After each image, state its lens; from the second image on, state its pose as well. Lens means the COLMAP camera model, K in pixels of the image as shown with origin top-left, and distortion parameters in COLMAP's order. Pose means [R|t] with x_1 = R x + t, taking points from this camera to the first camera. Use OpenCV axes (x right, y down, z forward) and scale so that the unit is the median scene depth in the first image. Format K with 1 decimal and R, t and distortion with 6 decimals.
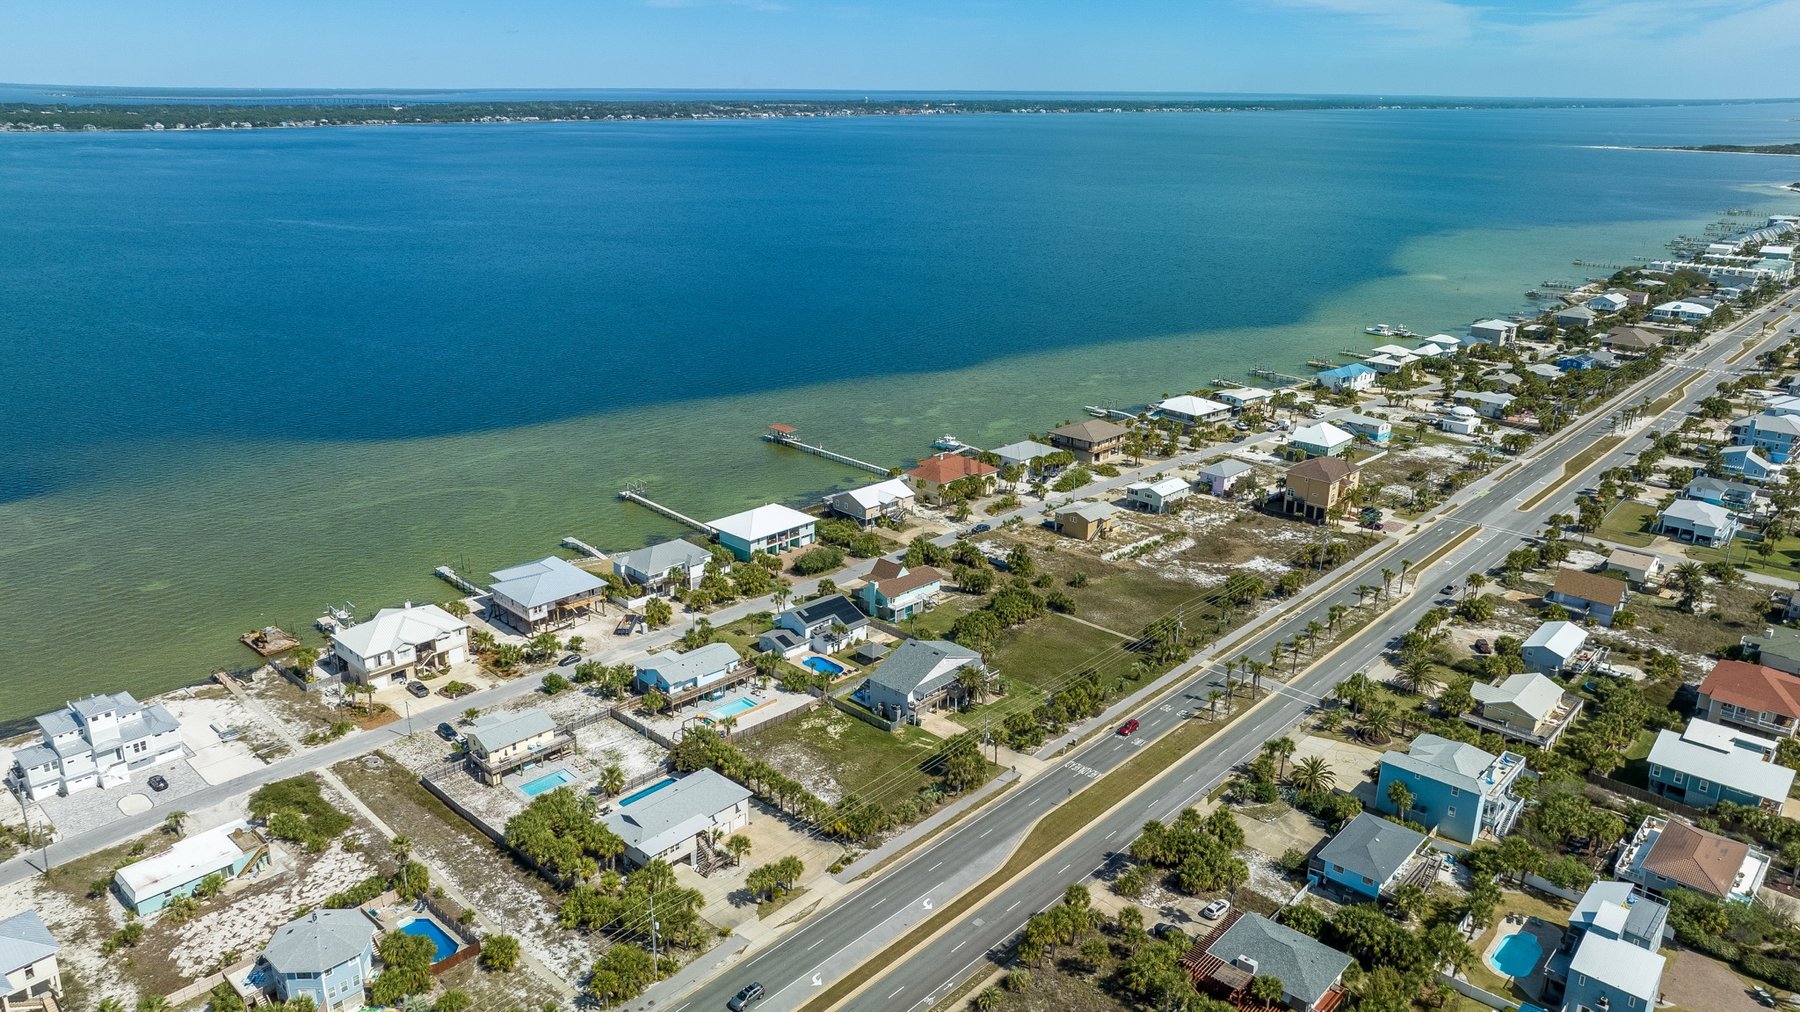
lens RADIAL K [[1263.0, 0, 896.6], [0, 1263.0, 505.7], [0, 0, 1]] dist [-0.032885, 0.026839]
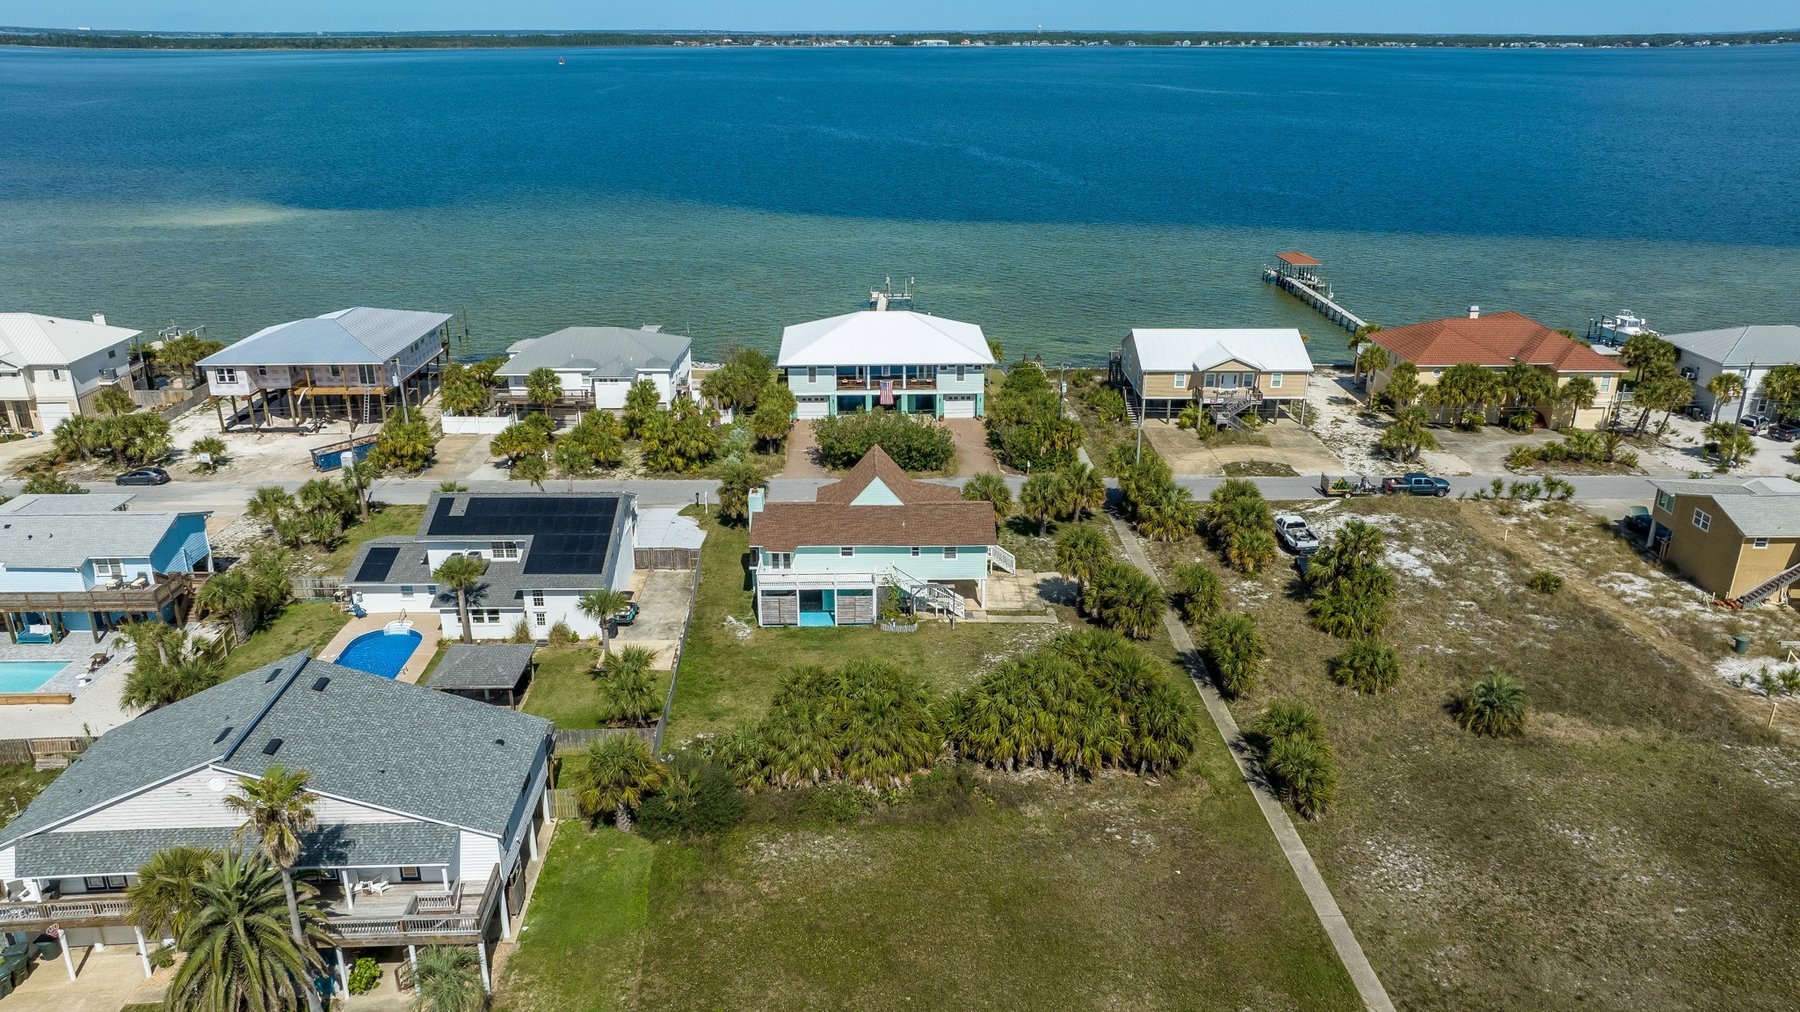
lens RADIAL K [[1263.0, 0, 896.6], [0, 1263.0, 505.7], [0, 0, 1]] dist [-0.032885, 0.026839]
pose [[0.721099, 0.239638, -0.650069, 0.191722], [-0.215292, 0.969332, 0.118514, 0.013398], [0.658533, 0.054494, 0.750576, 0.646264]]
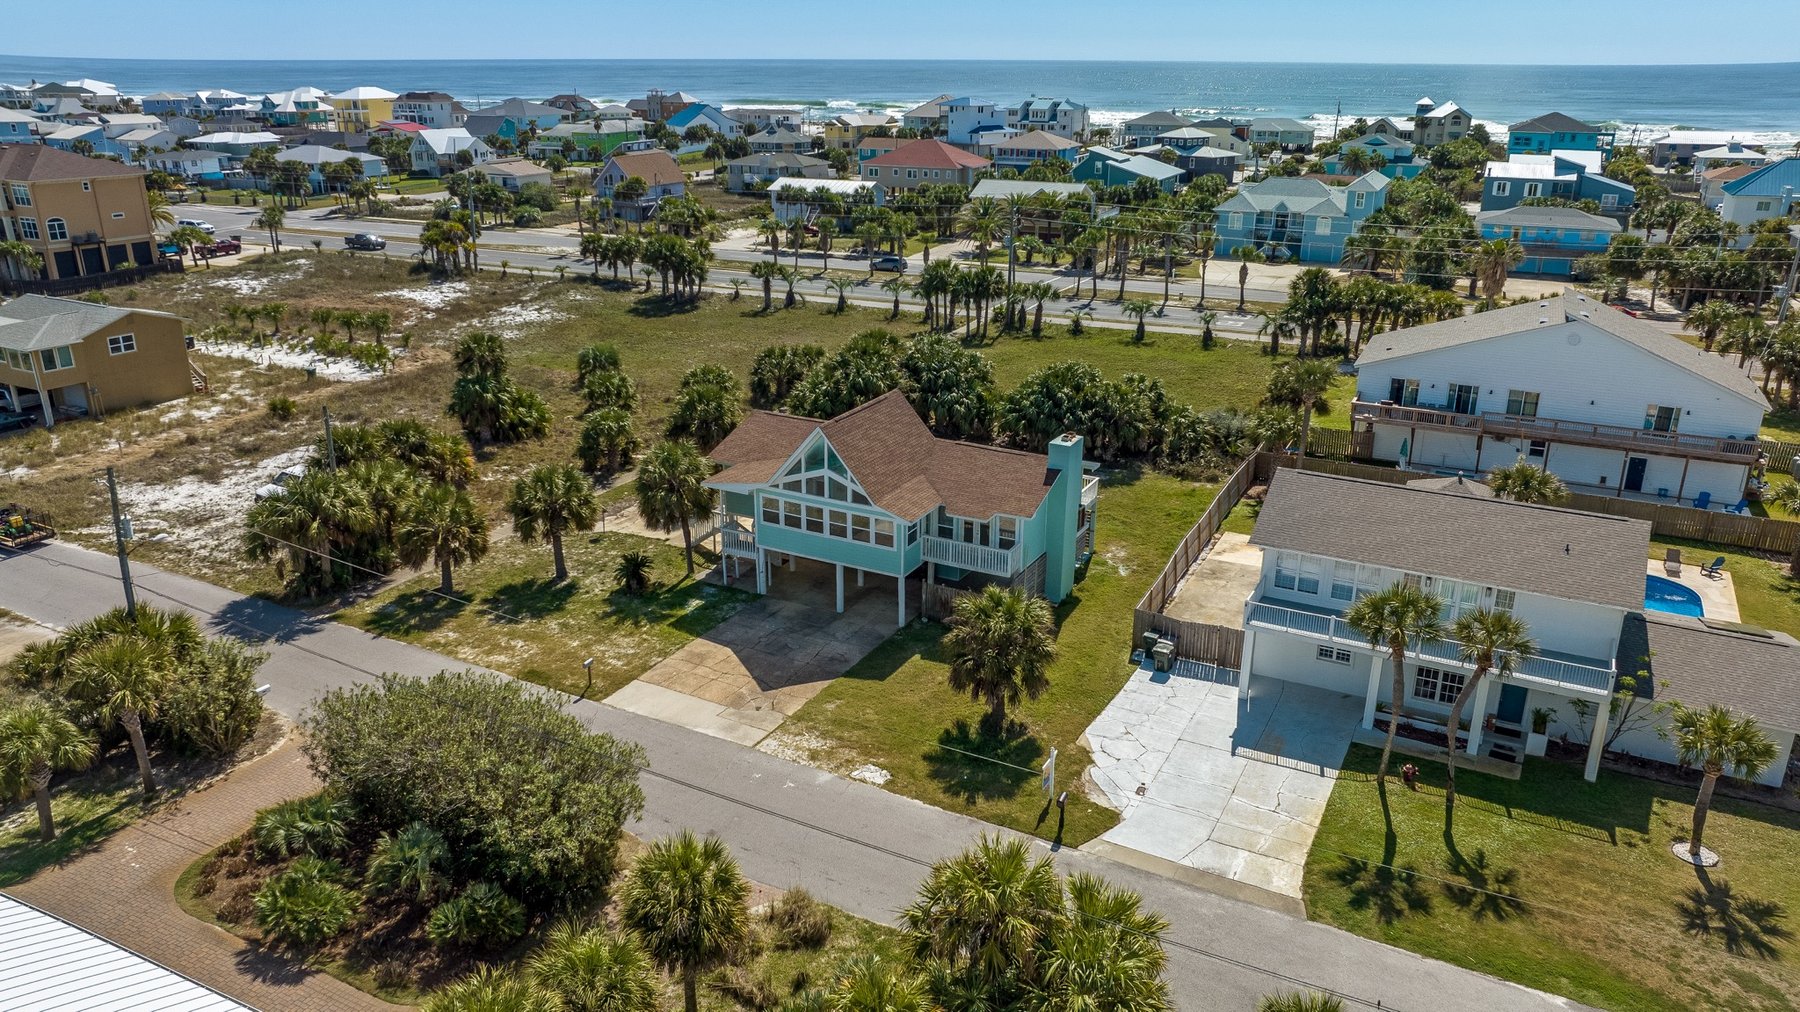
lens RADIAL K [[1263.0, 0, 896.6], [0, 1263.0, 505.7], [0, 0, 1]] dist [-0.032885, 0.026839]
pose [[-0.297118, -0.326902, 0.897138, -0.169789], [0.296749, 0.861427, 0.412169, -0.021499], [-0.907557, 0.388688, -0.158938, 0.890426]]
